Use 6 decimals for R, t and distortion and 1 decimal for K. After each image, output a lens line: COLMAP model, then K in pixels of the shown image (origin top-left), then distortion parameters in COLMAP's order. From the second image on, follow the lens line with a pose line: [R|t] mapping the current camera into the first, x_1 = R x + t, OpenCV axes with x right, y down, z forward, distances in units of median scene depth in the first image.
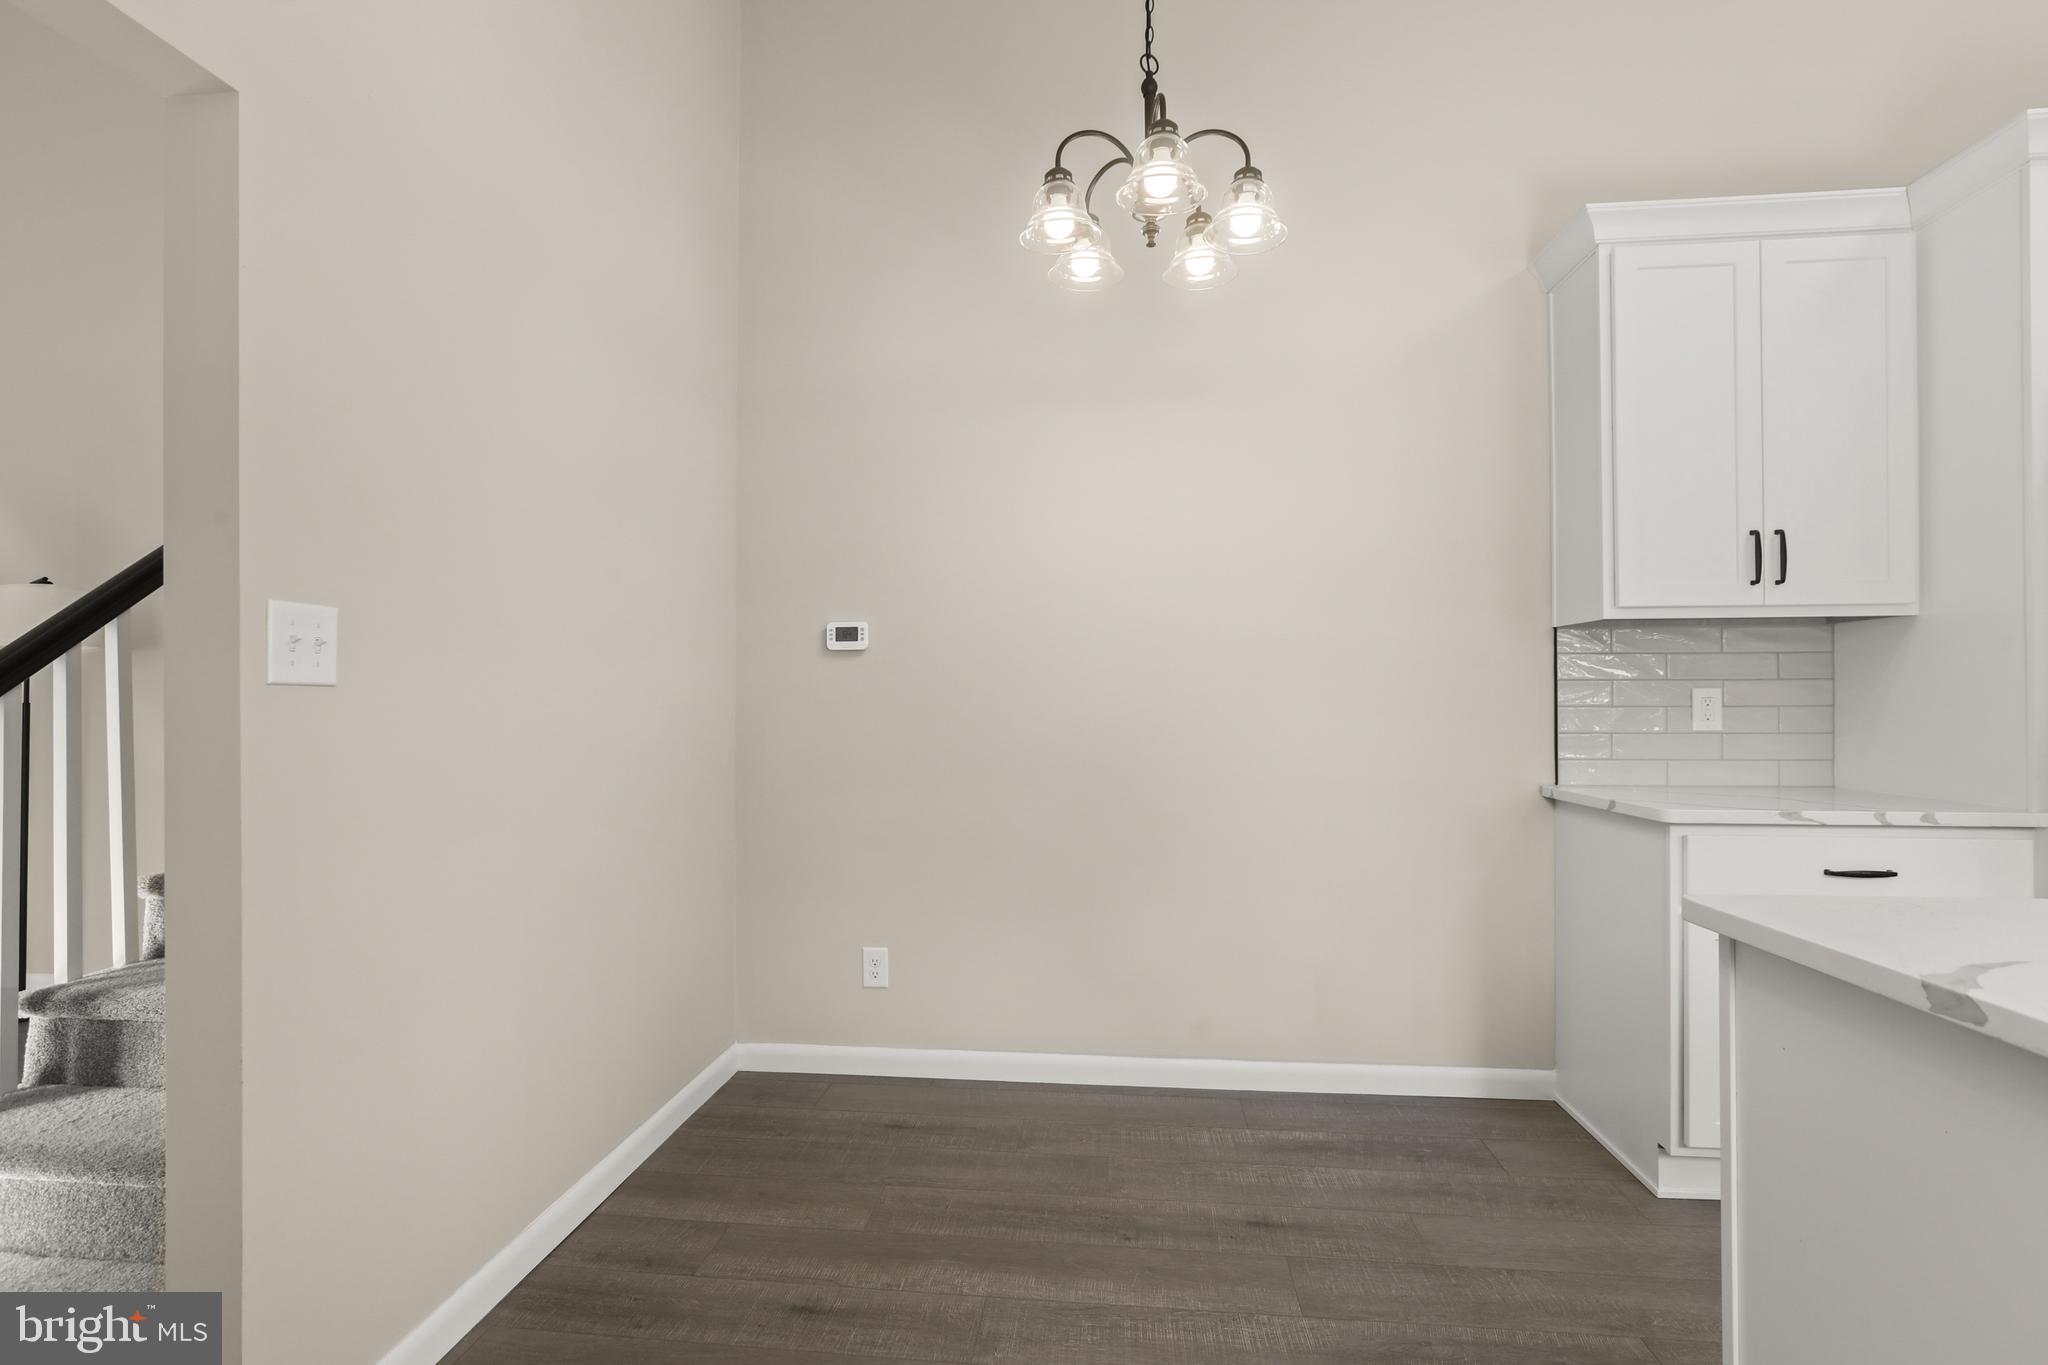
lens RADIAL K [[966.5, 0, 993.5], [0, 966.5, 688.6], [0, 0, 1]] dist [-0.044631, 0.016882]
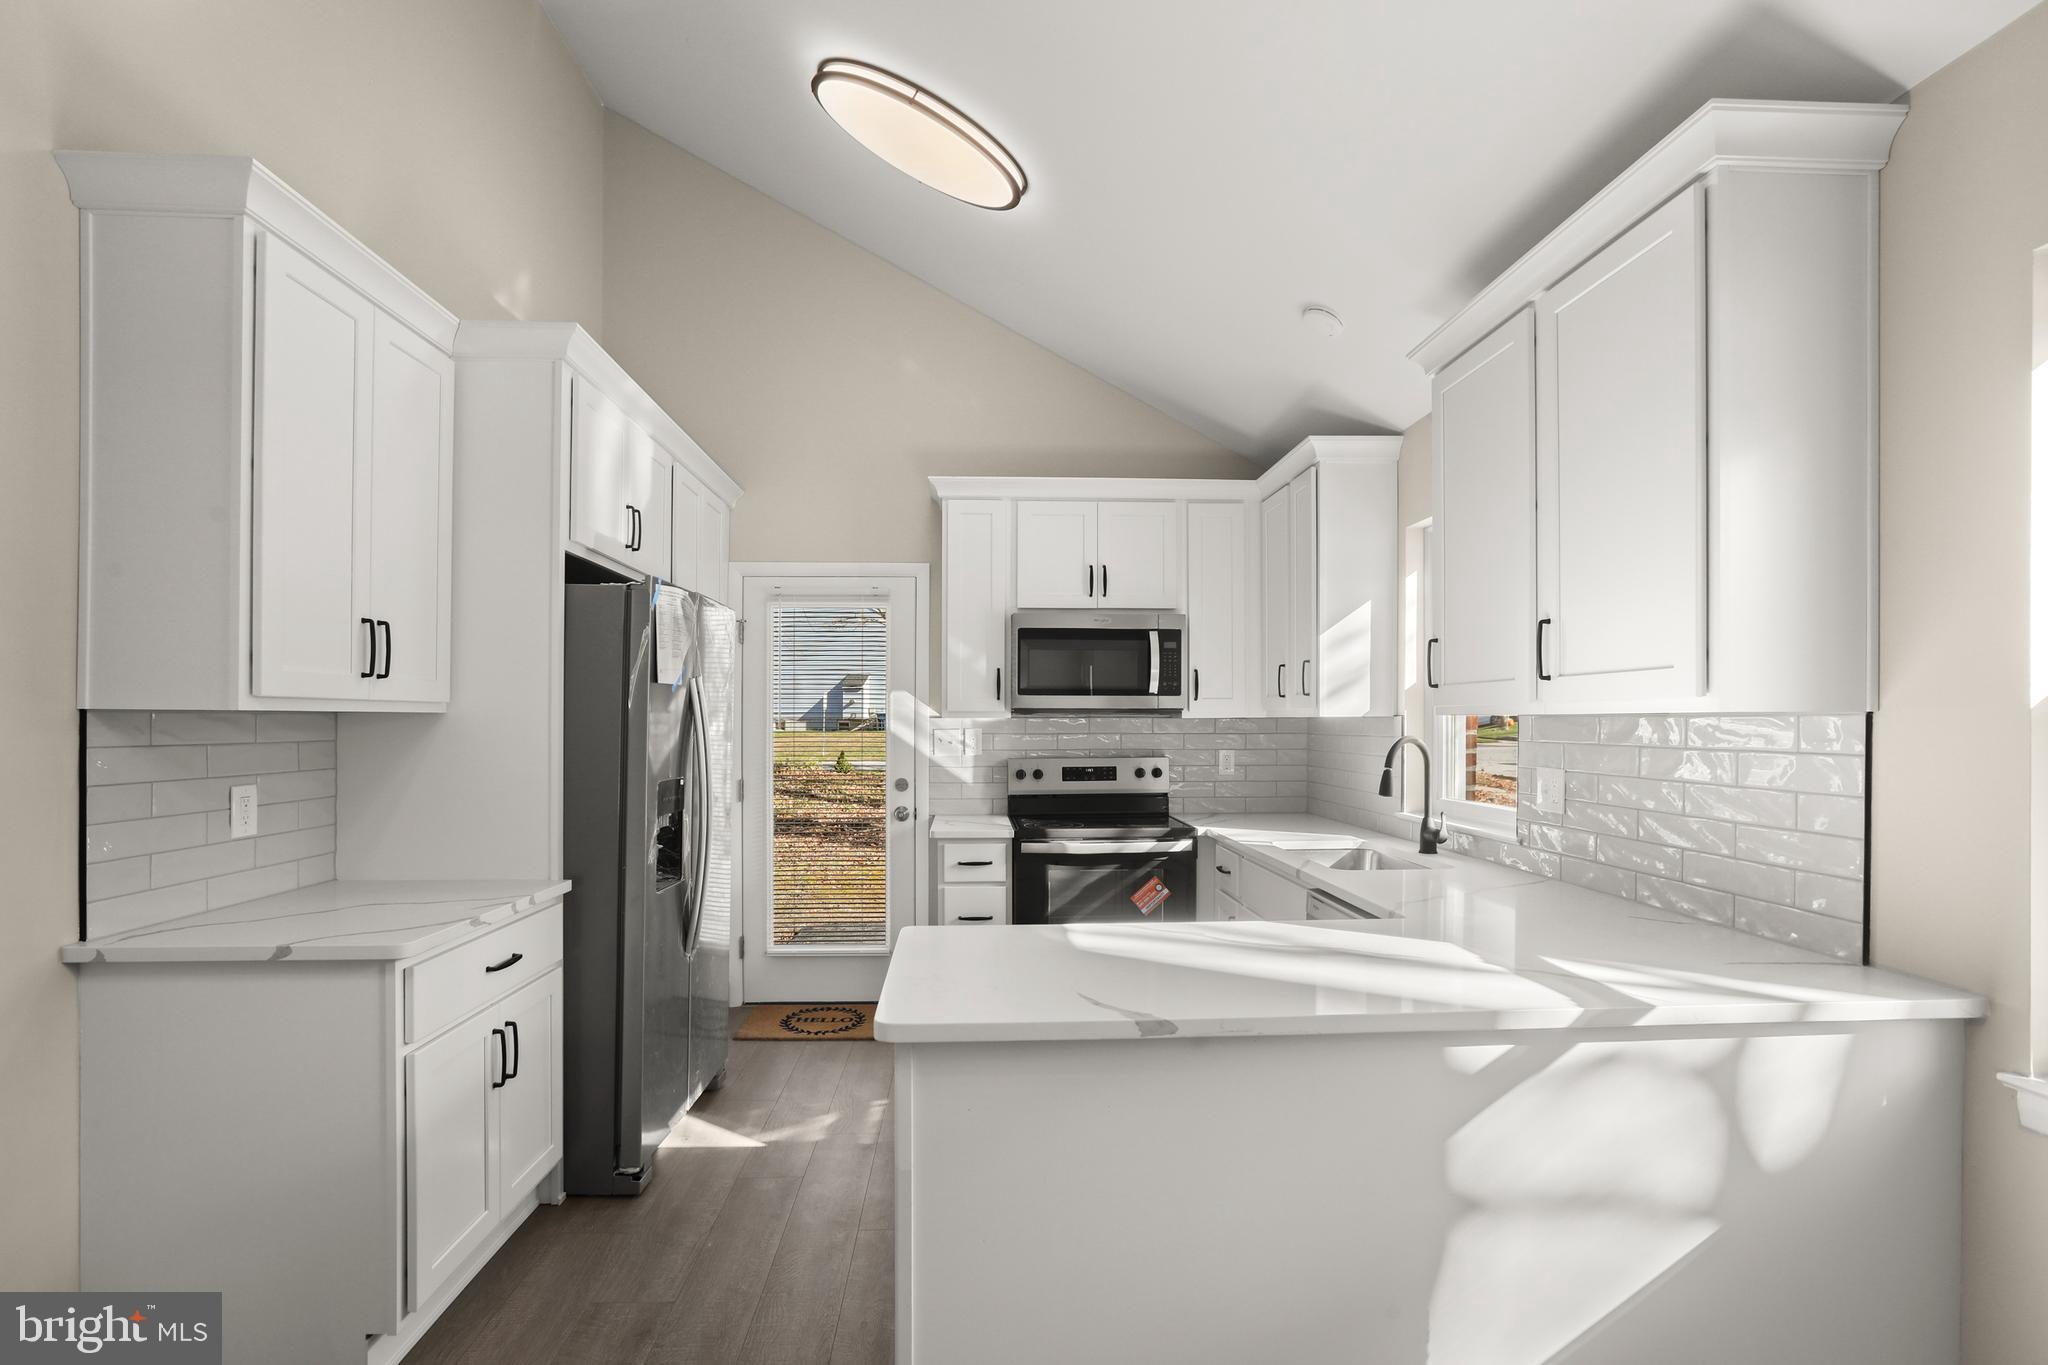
lens RADIAL K [[982.9, 0, 1043.1], [0, 982.9, 716.9], [0, 0, 1]] dist [-0.054189, 0.030201]
pose [[-0.193025, 0.005903, 0.981176, -0.252227], [-0.020024, 0.999750, -0.009954, -0.076678], [-0.980989, -0.021569, -0.192859, 0.532039]]
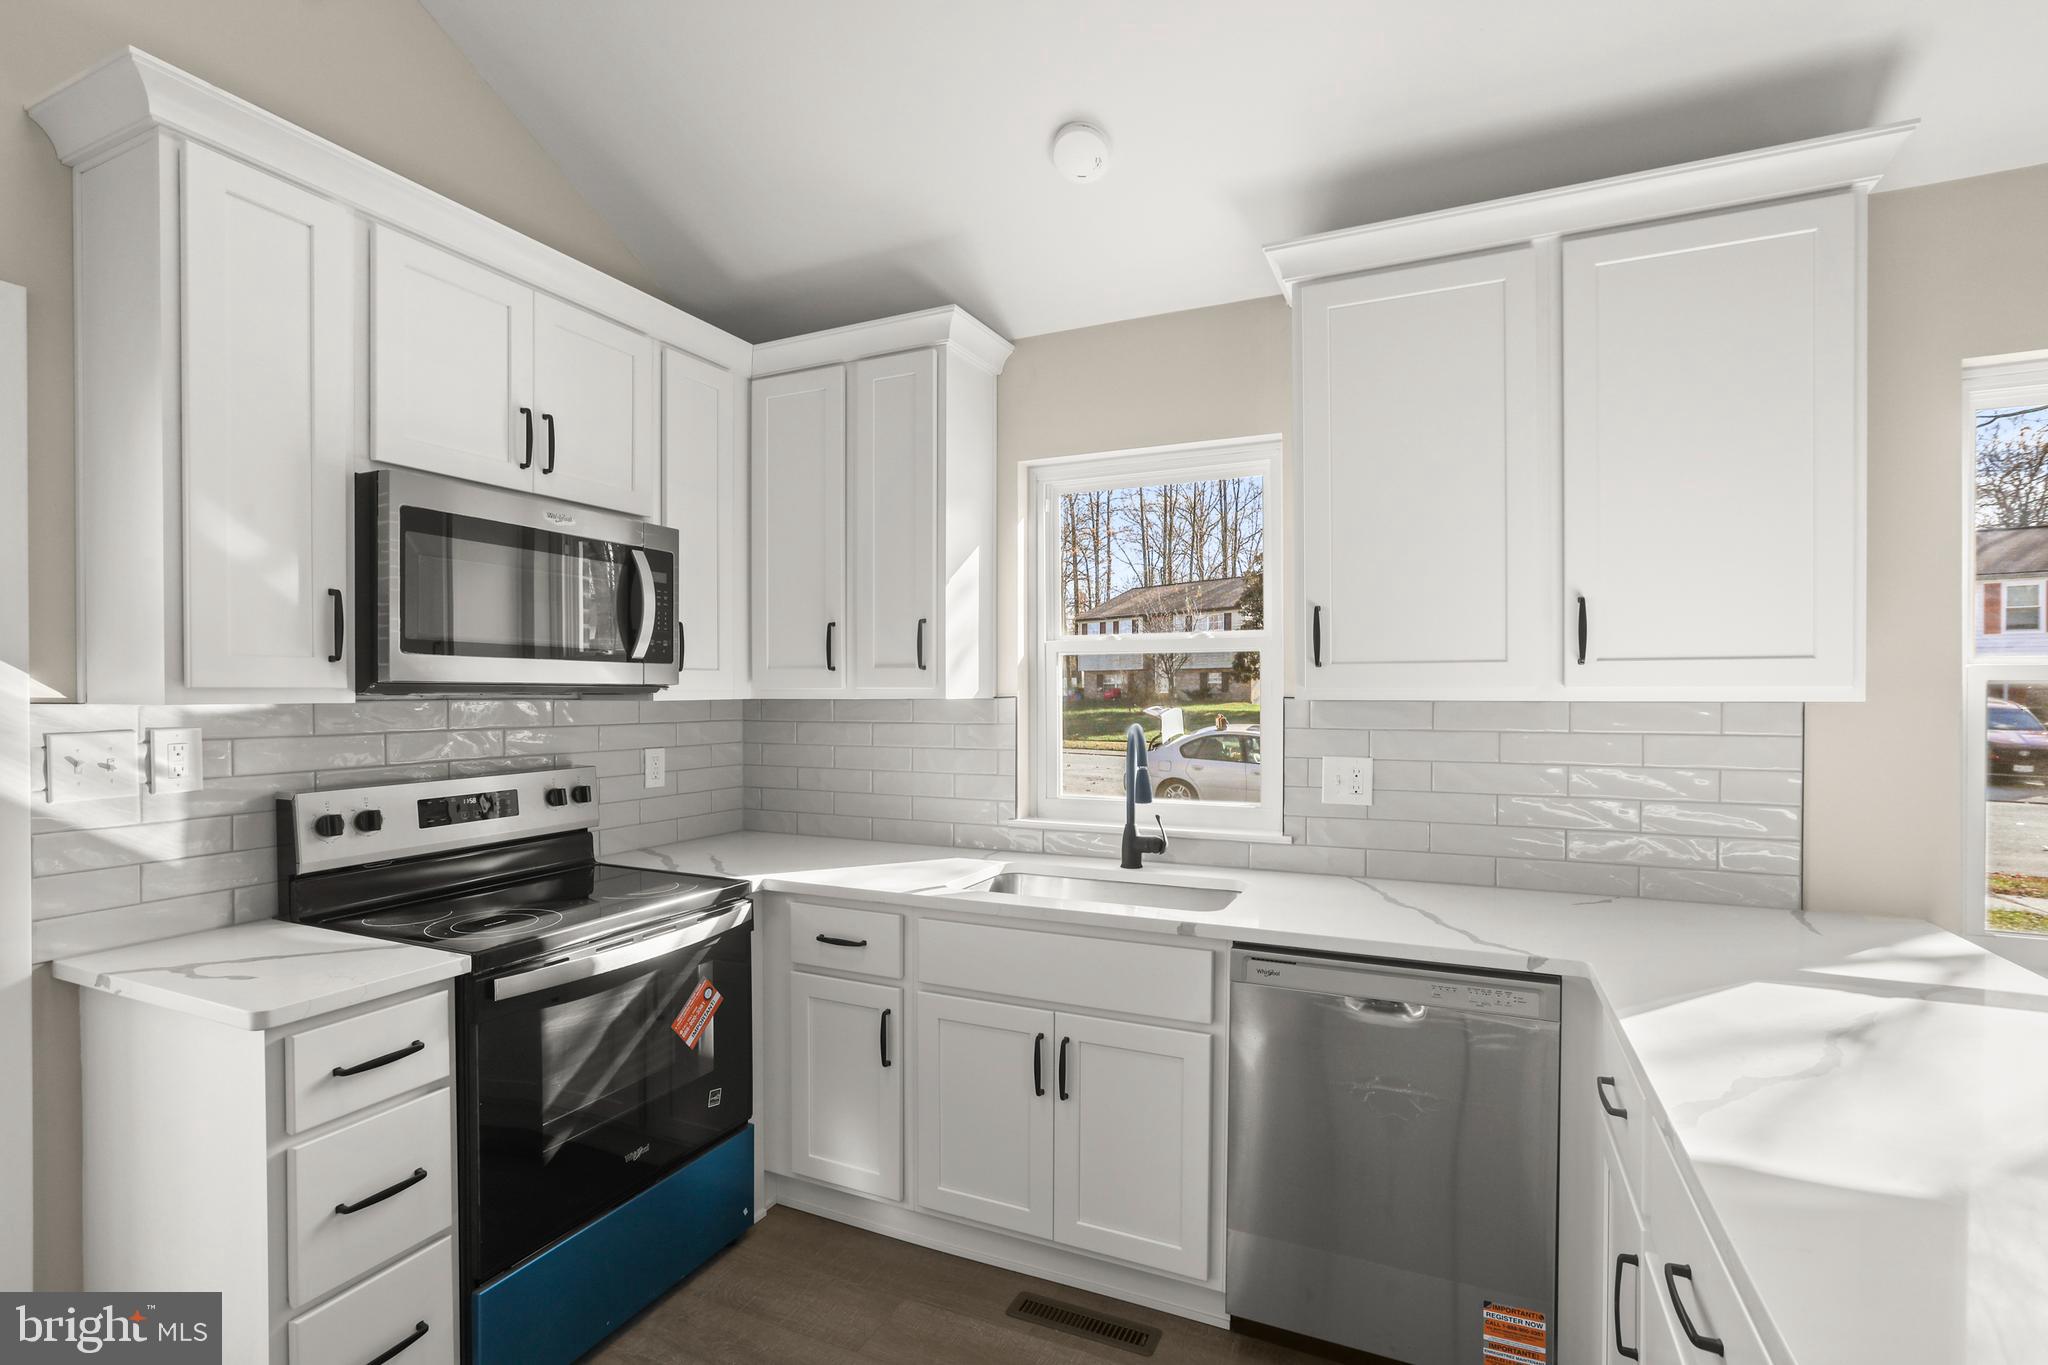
lens RADIAL K [[945.4, 0, 1028.4], [0, 945.4, 693.7], [0, 0, 1]] dist [-0.042186, 0.024044]
pose [[-0.952964, 0.002130, 0.303075, 0.790811], [-0.004195, 0.999787, -0.020218, -0.086351], [-0.303053, -0.020538, -0.952752, 0.808858]]
